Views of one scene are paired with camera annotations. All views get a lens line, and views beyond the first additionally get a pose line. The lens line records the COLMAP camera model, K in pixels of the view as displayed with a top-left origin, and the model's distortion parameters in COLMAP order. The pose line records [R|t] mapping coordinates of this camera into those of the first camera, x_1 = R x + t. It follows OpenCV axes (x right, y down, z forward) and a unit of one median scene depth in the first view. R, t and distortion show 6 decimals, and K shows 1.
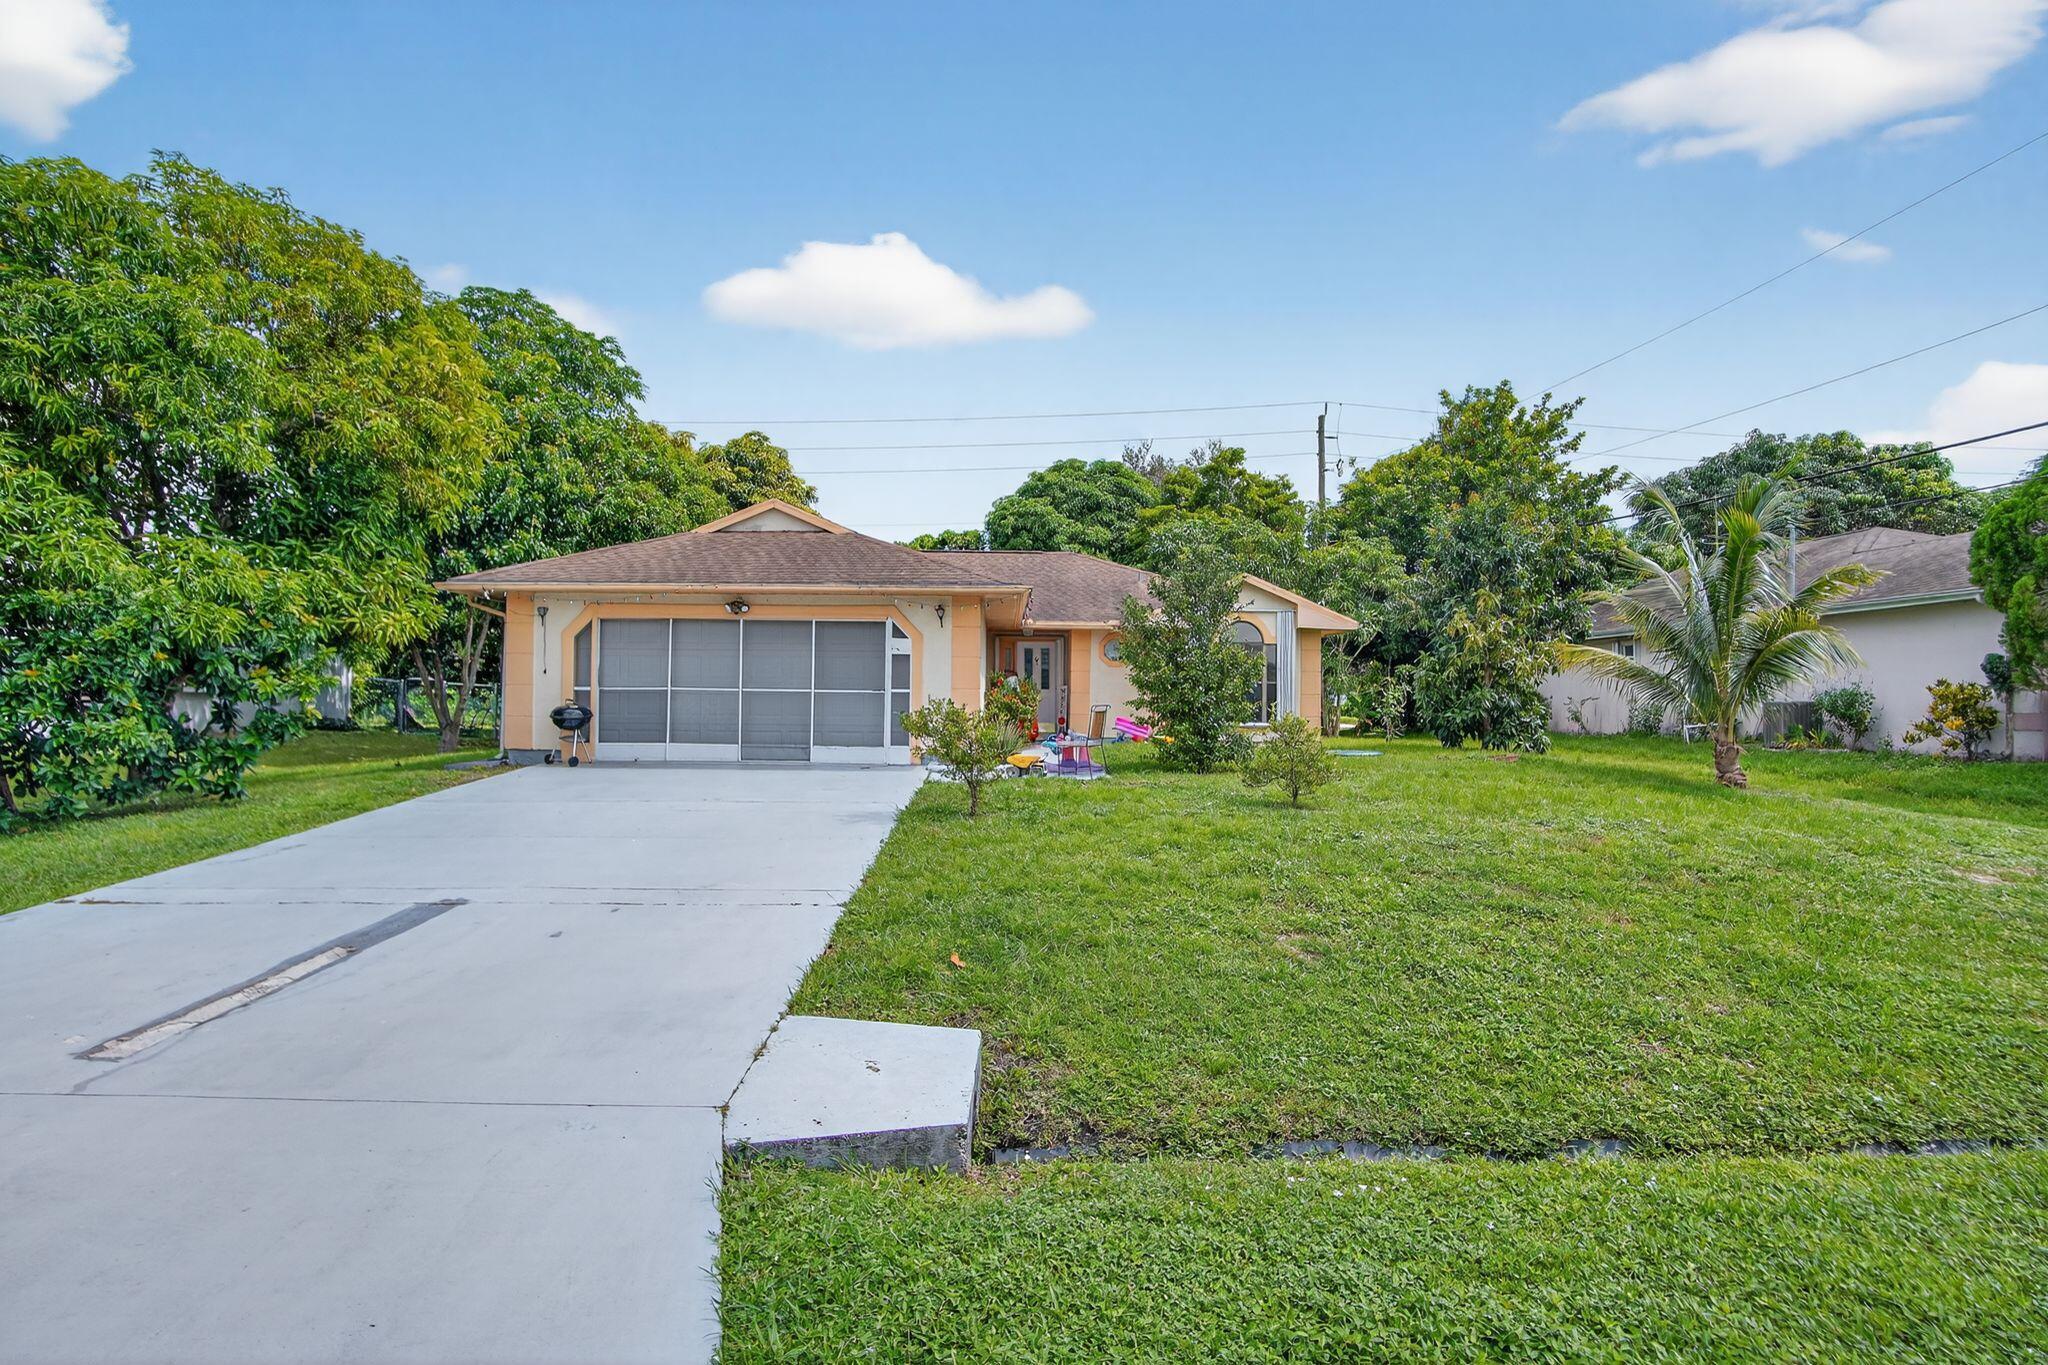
lens RADIAL K [[1106.0, 0, 1008.2], [0, 1106.0, 674.8], [0, 0, 1]] dist [-0.023017, 0.002165]
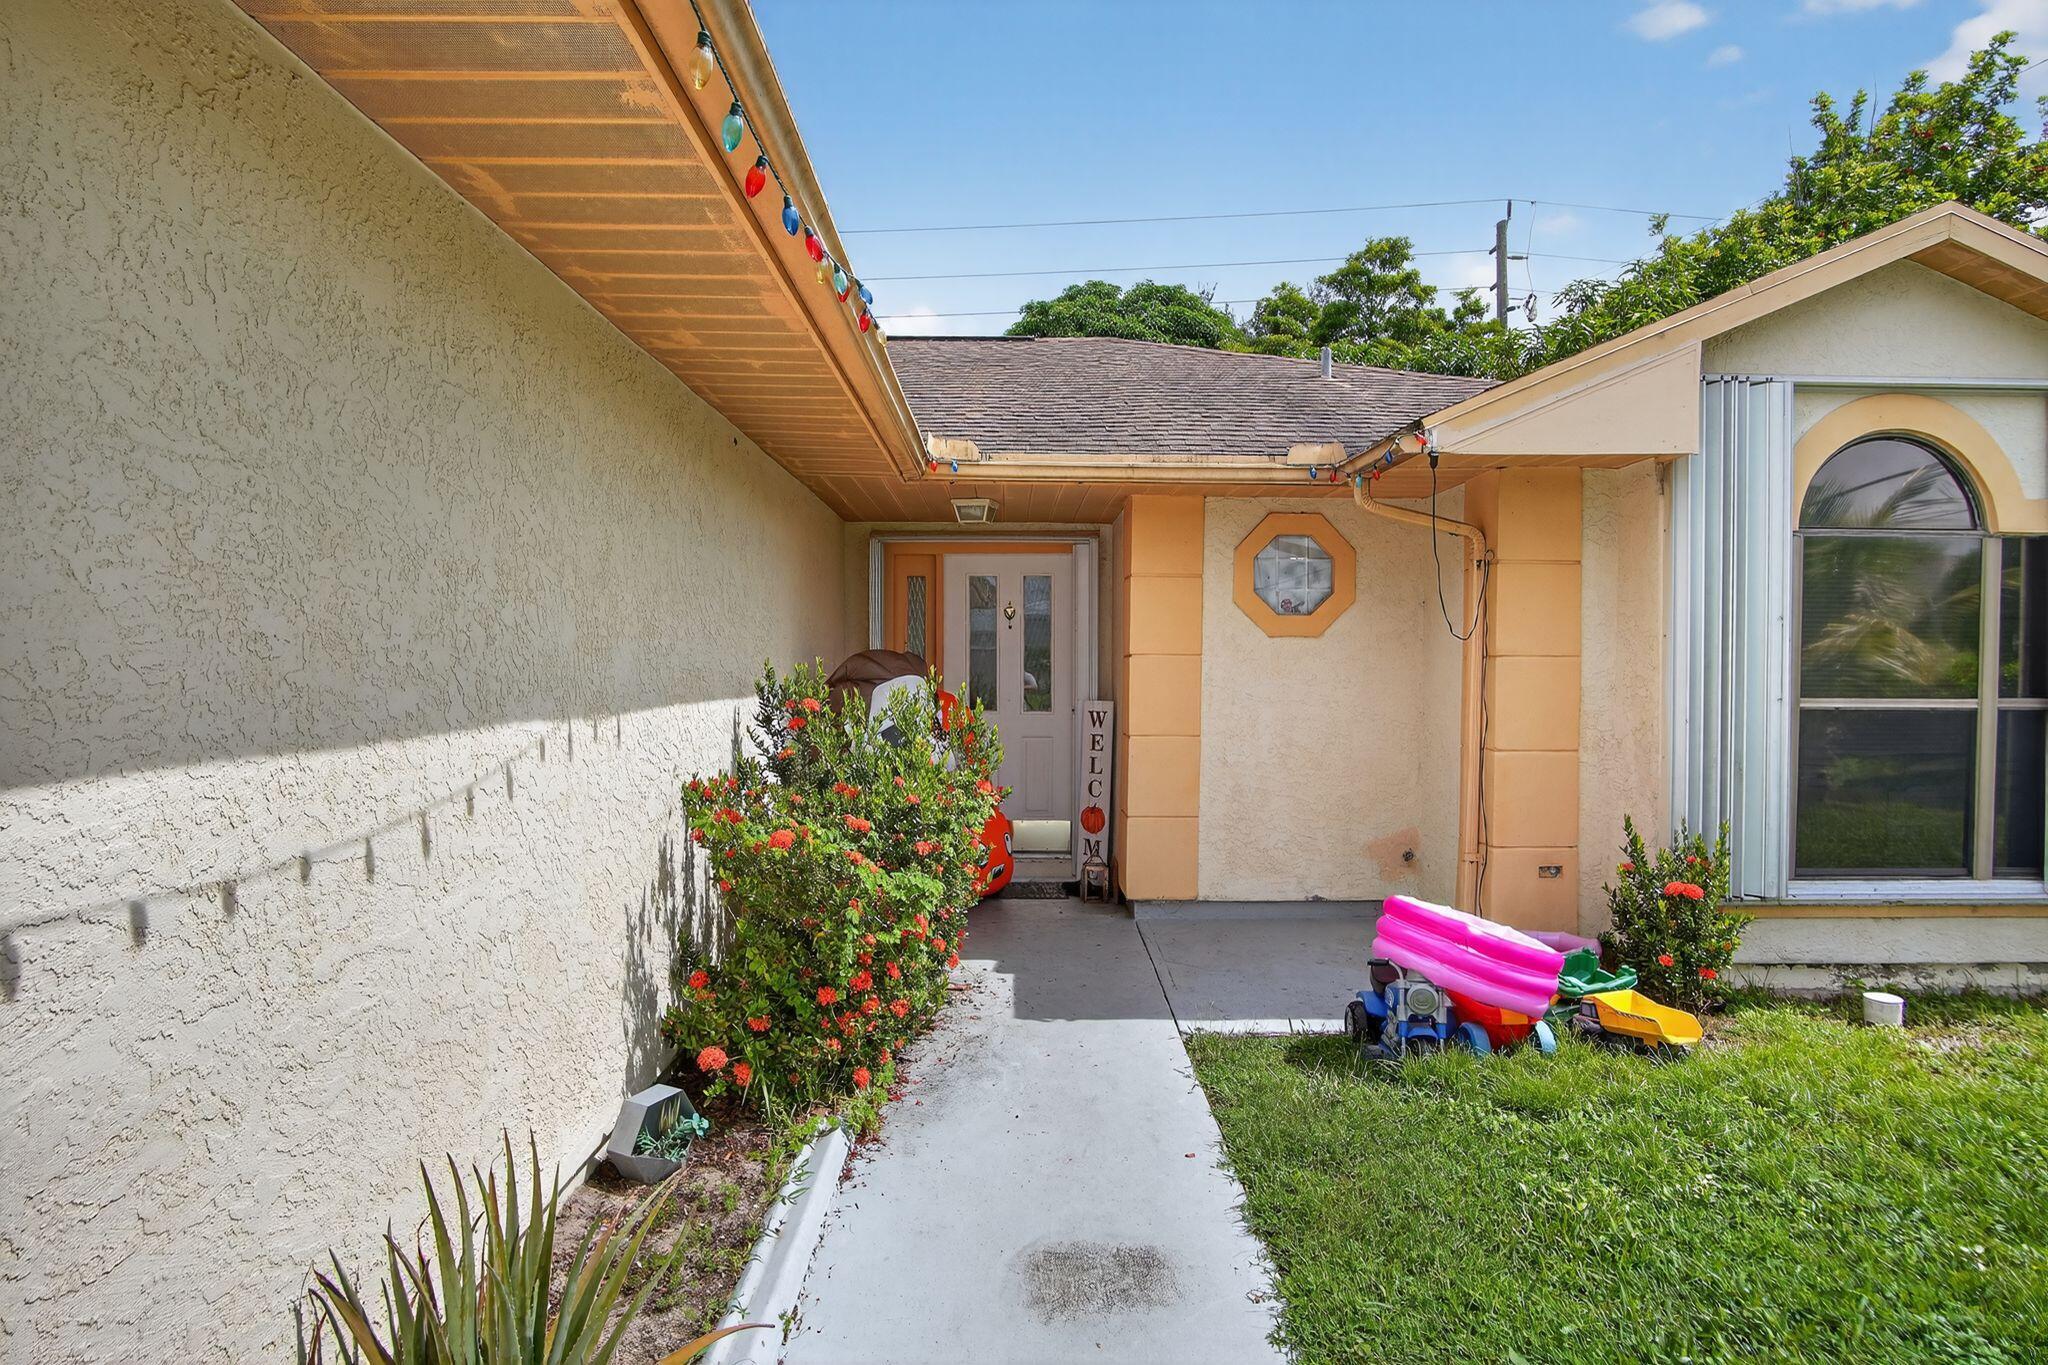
lens RADIAL K [[1138.5, 0, 1024.0], [0, 1138.5, 682.5], [0, 0, 1]] dist [-0.038126, -0.000766]
pose [[0.999971, -0.006500, 0.003899, 0.028865], [0.006376, 0.999496, 0.031097, -0.004802], [-0.004099, -0.031071, 0.999509, 0.698631]]
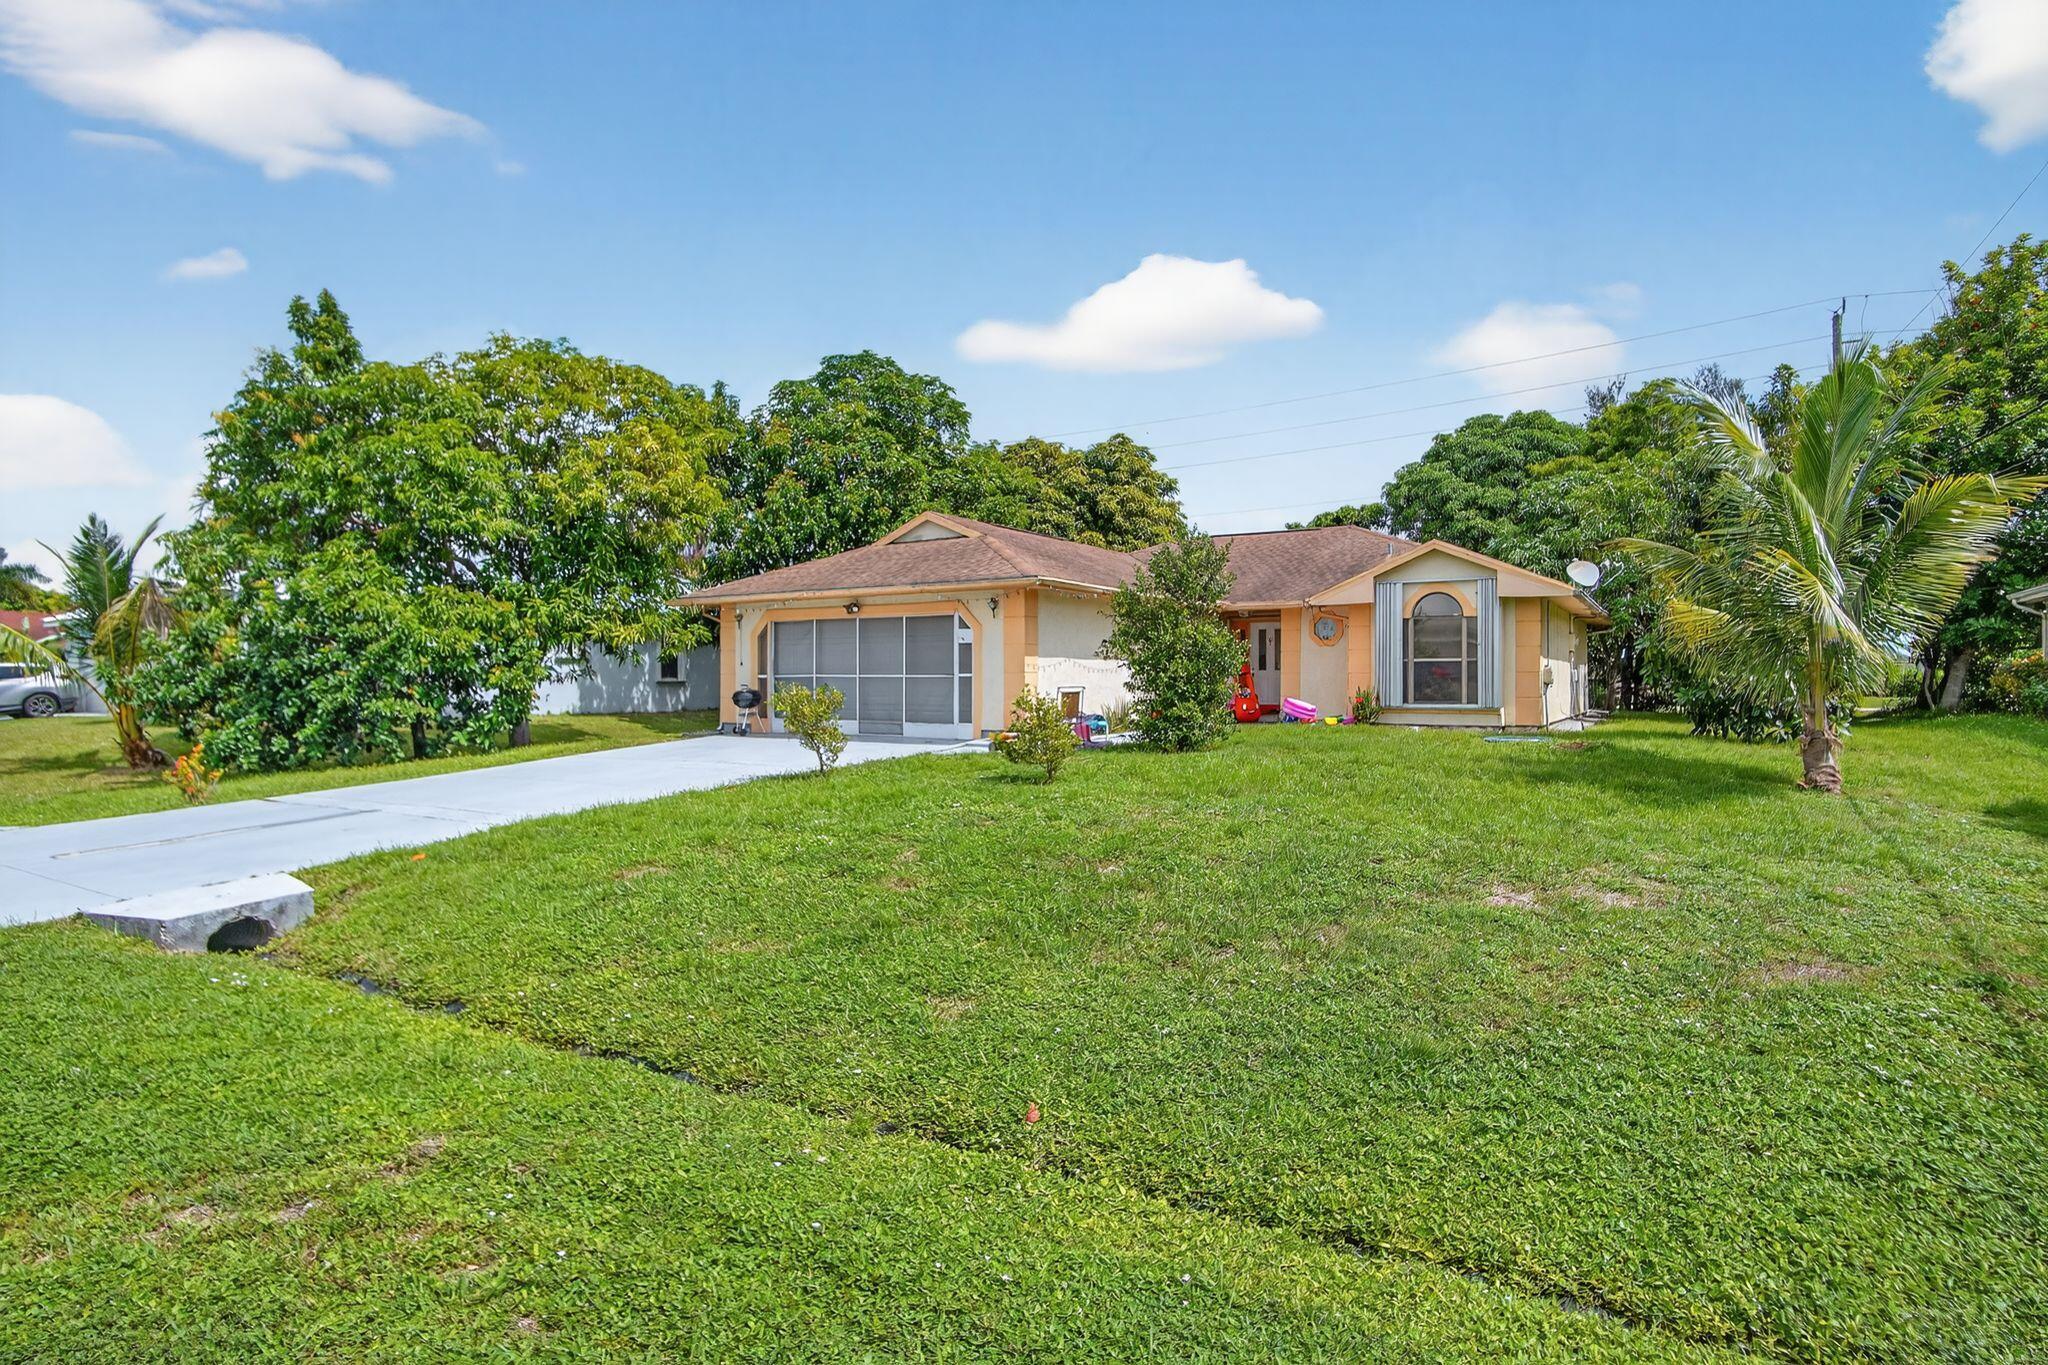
lens RADIAL K [[1106.0, 0, 1008.2], [0, 1106.0, 674.8], [0, 0, 1]] dist [-0.023017, 0.002165]
pose [[0.849996, -0.013193, -0.526625, 0.353552], [0.021565, 0.999720, 0.009761, 0.002729], [0.526348, -0.019653, 0.850042, 0.032520]]
